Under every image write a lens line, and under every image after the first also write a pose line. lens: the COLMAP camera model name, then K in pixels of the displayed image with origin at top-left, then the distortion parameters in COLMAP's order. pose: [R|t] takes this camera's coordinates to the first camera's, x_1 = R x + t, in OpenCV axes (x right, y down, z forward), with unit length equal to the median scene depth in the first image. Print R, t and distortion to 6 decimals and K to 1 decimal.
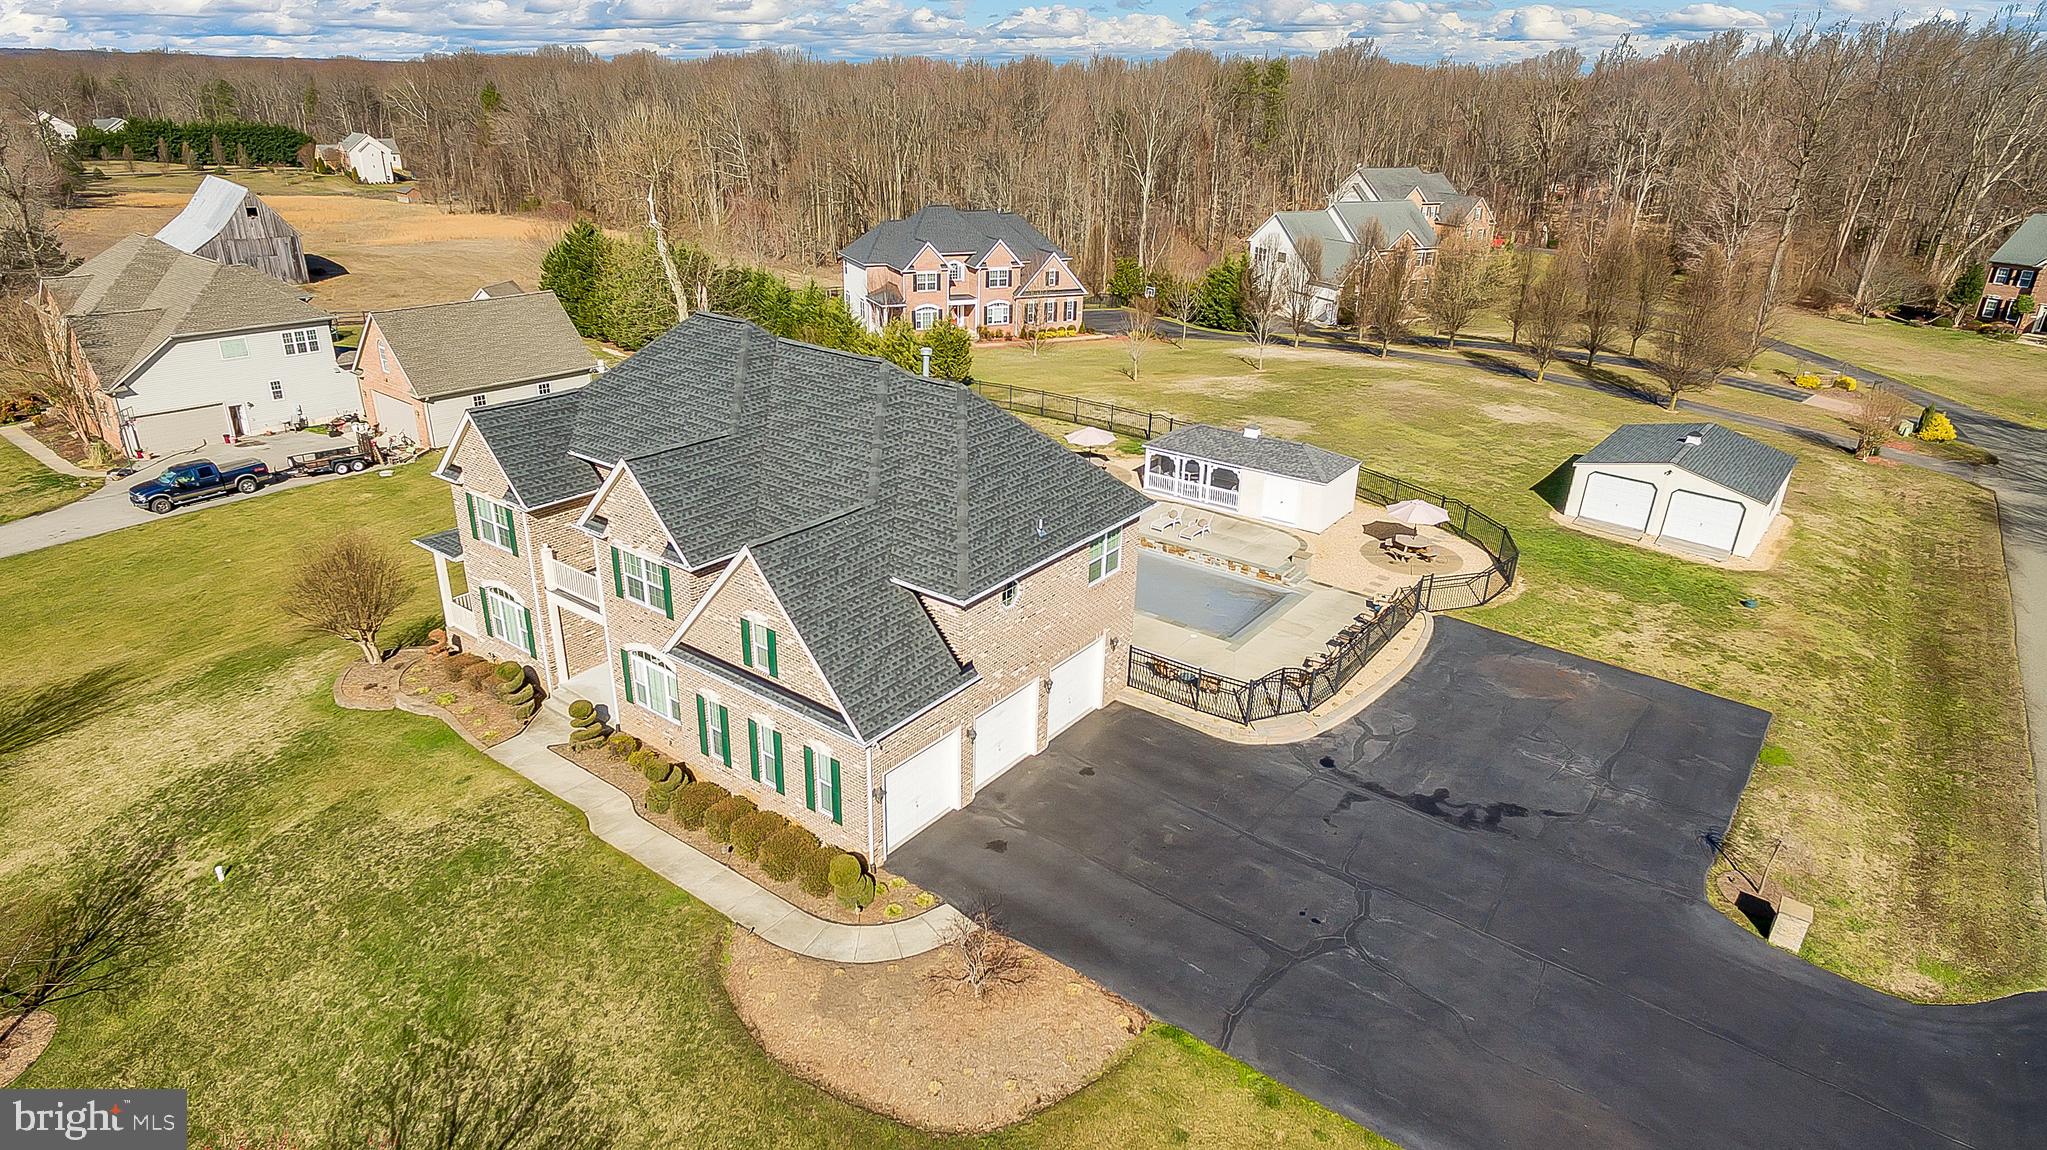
lens RADIAL K [[1167.7, 0, 1010.7], [0, 1167.7, 571.7], [0, 0, 1]] dist [0.005404, 0.001797]
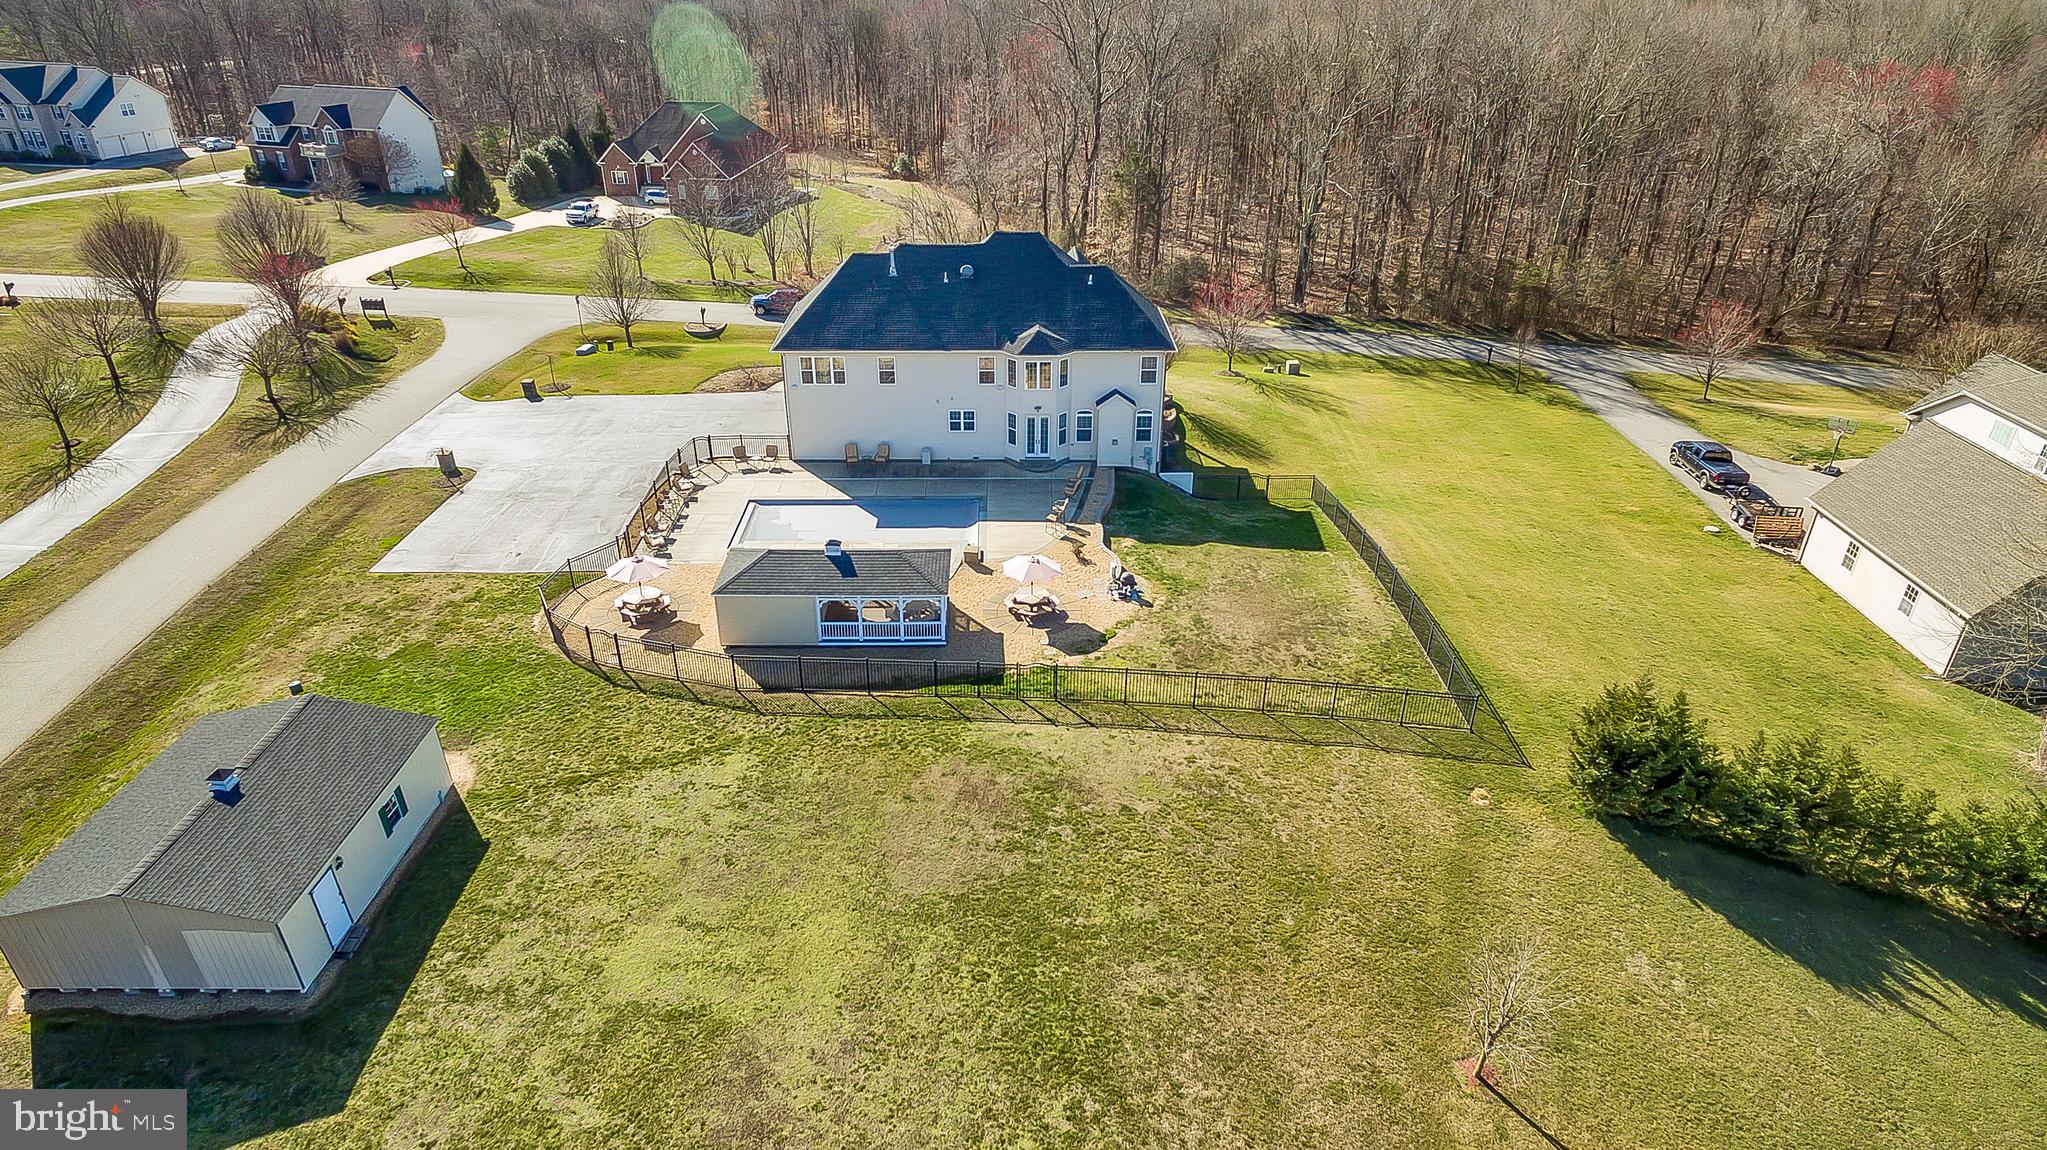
lens RADIAL K [[1167.7, 0, 1022.7], [0, 1167.7, 581.4], [0, 0, 1]] dist [0.005404, 0.001797]
pose [[-0.788782, 0.268706, -0.552829, 0.728008], [-0.260788, 0.668130, 0.696844, -0.931850], [0.556607, 0.693830, -0.456934, 1.861968]]
